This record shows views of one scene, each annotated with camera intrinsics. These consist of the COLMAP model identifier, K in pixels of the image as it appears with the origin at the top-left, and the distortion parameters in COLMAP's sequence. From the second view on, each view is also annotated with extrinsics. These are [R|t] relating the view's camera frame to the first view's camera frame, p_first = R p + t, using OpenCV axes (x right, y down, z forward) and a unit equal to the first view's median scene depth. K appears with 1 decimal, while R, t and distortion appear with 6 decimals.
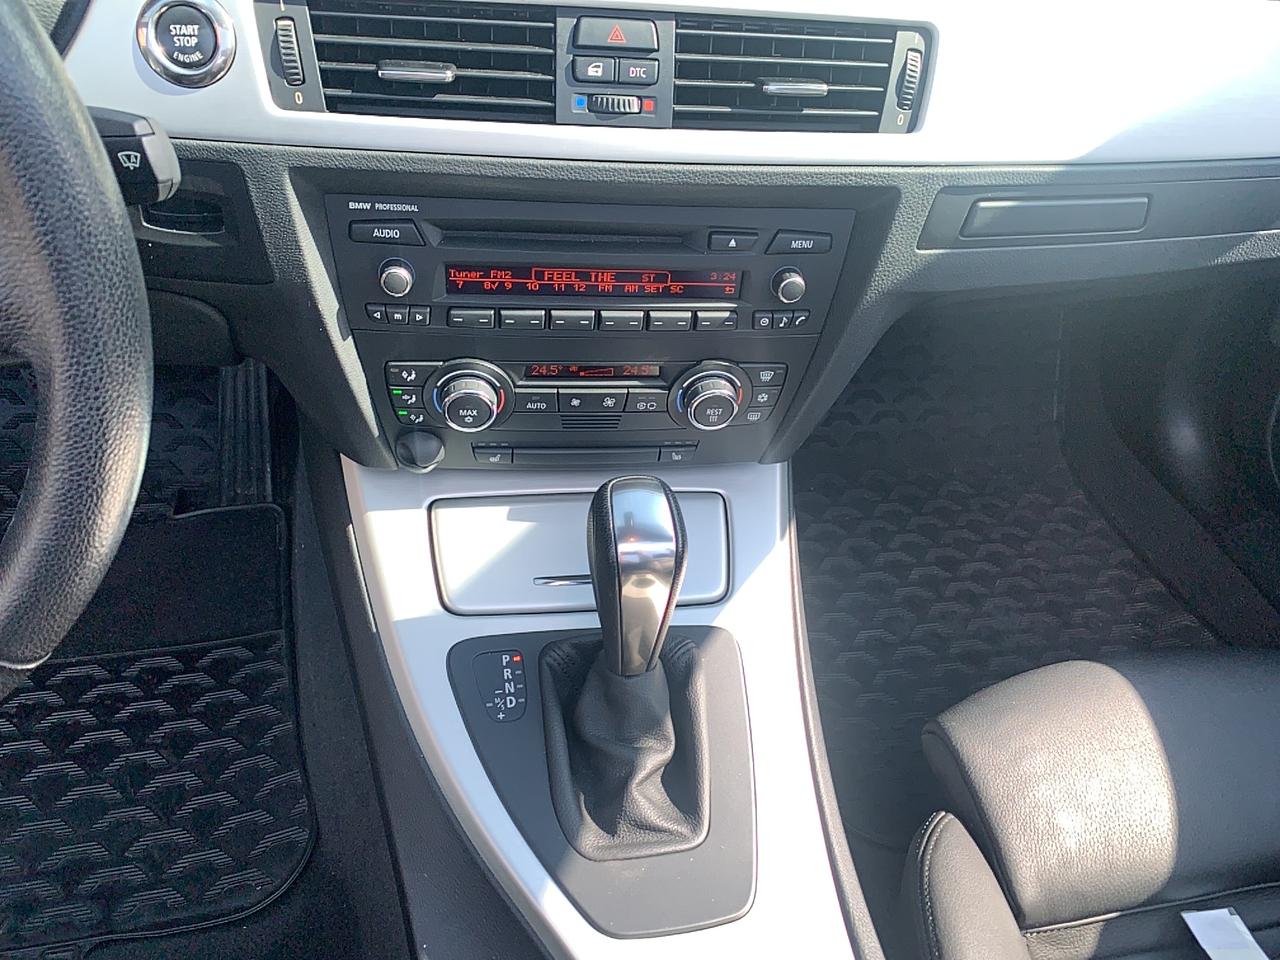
lens RADIAL K [[941.1, 0, 637.0], [0, 941.1, 458.5], [0, 0, 1]] dist [0.079857, -0.132085]
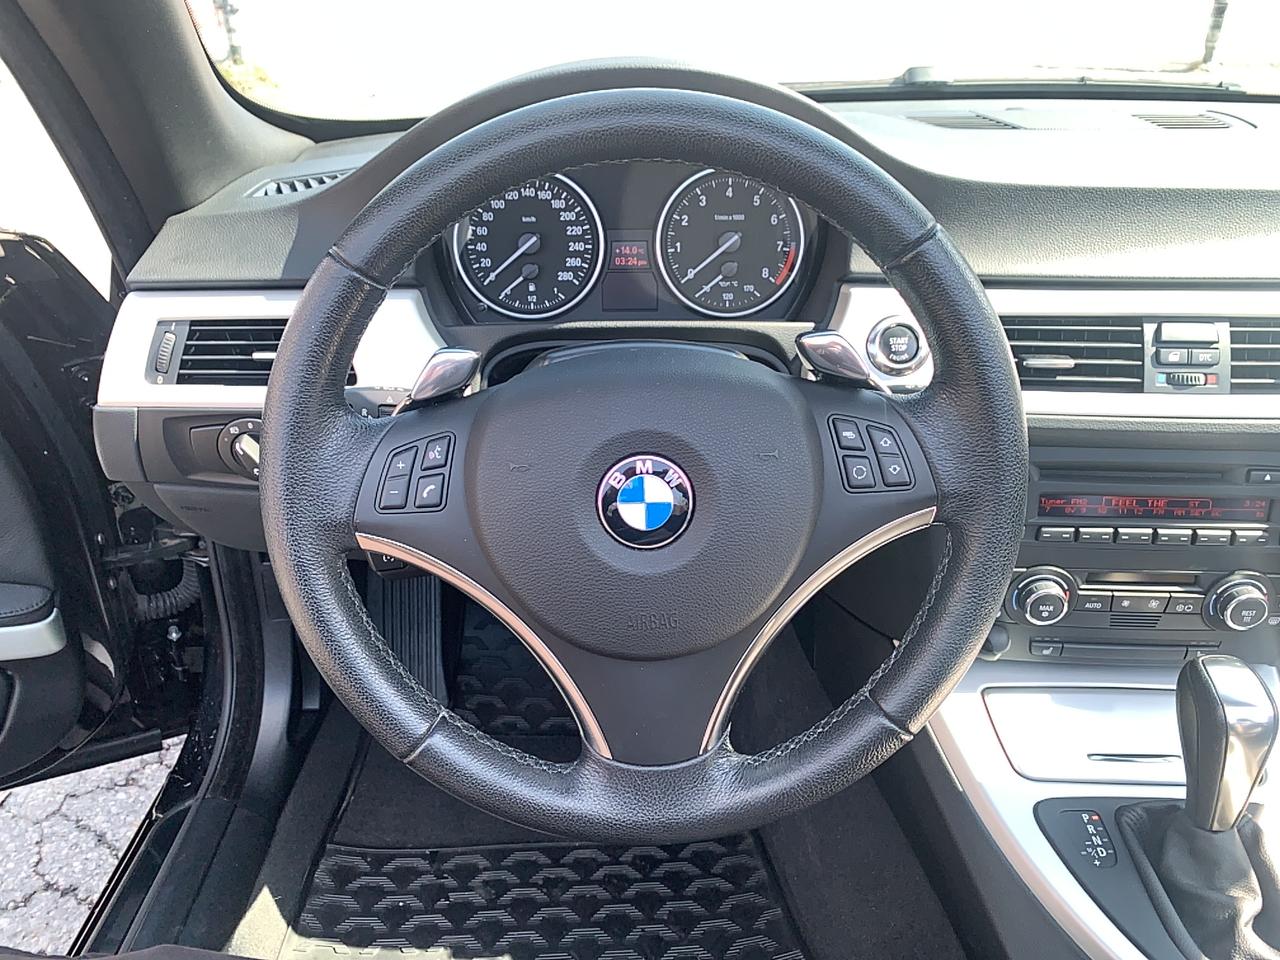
lens RADIAL K [[980.5, 0, 634.0], [0, 980.5, 476.6], [0, 0, 1]] dist [0.019098, -0.016454]
pose [[0.985026, -0.009416, -0.172146, -0.508634], [-0.037645, 0.962666, -0.268063, 0.161204], [0.168243, 0.270530, 0.947897, -0.412829]]
